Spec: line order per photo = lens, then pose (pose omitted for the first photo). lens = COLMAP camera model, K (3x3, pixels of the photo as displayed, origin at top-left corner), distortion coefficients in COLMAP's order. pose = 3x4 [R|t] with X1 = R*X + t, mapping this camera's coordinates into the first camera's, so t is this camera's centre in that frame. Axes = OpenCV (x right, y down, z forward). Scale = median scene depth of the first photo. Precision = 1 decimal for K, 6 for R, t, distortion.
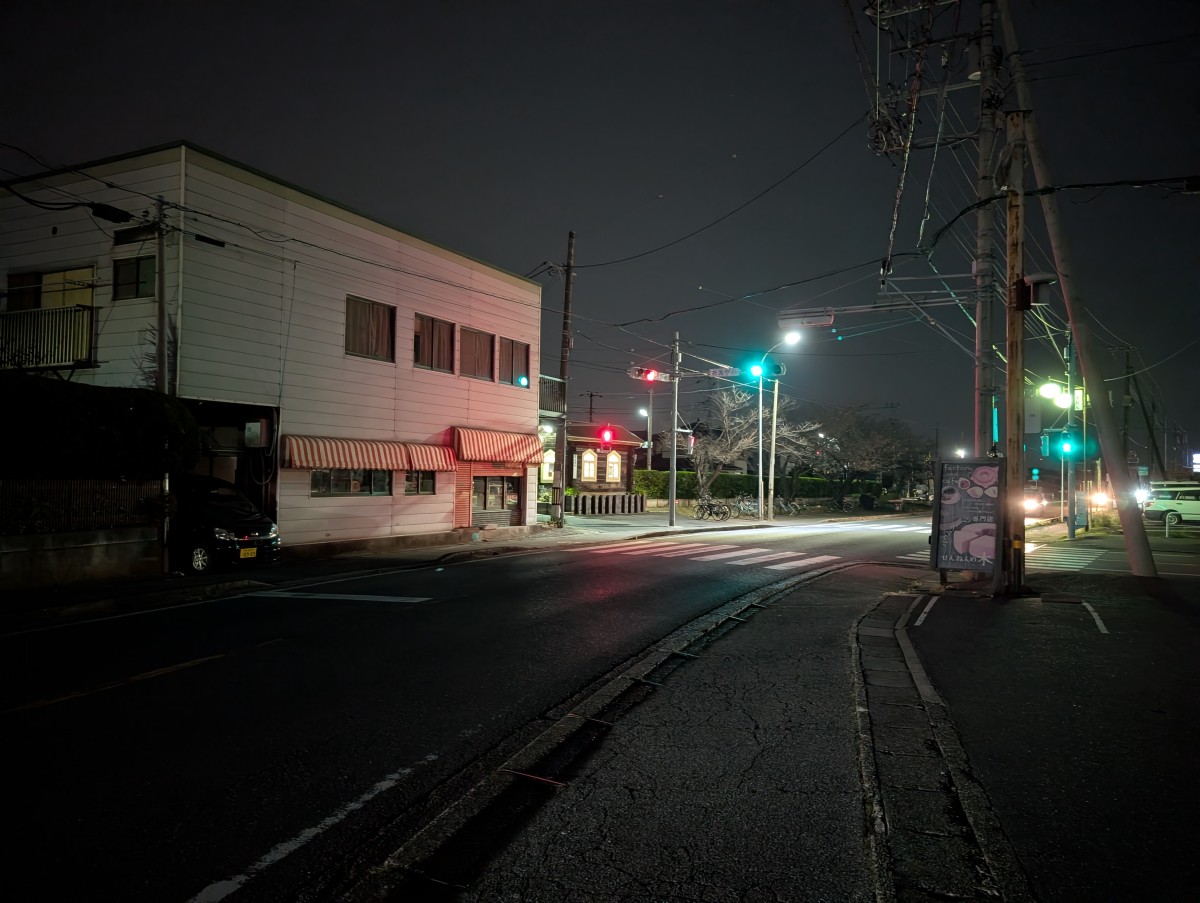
lens RADIAL K [[926.3, 0, 600.3], [0, 926.3, 448.9], [0, 0, 1]] dist [0.001328, 0.004103]
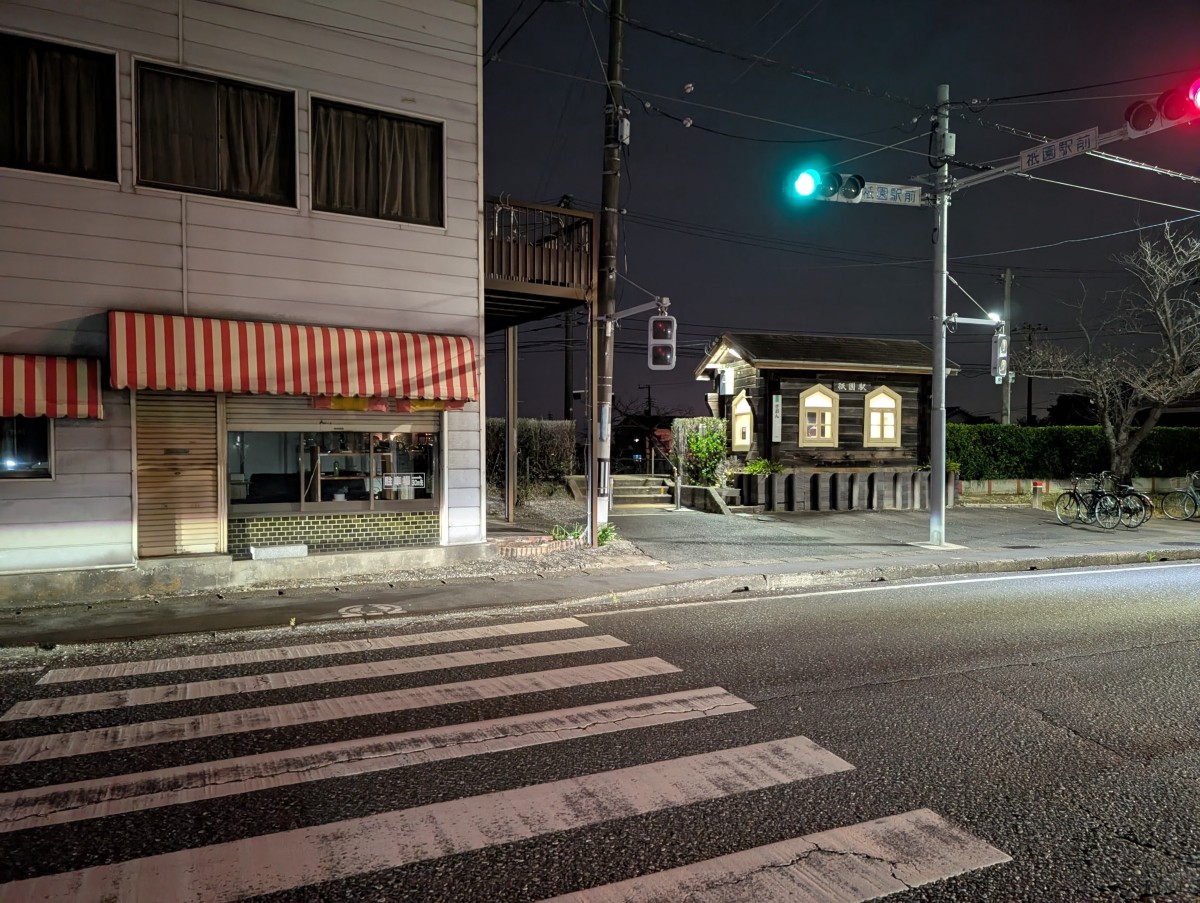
lens RADIAL K [[864.2, 0, 599.4], [0, 864.2, 462.2], [0, 0, 1]] dist [0.007354, 0.004630]
pose [[0.836320, -0.013120, -0.548084, 0.154560], [0.033921, 0.999037, 0.027845, 0.026674], [0.547191, -0.041879, 0.835959, 0.540468]]
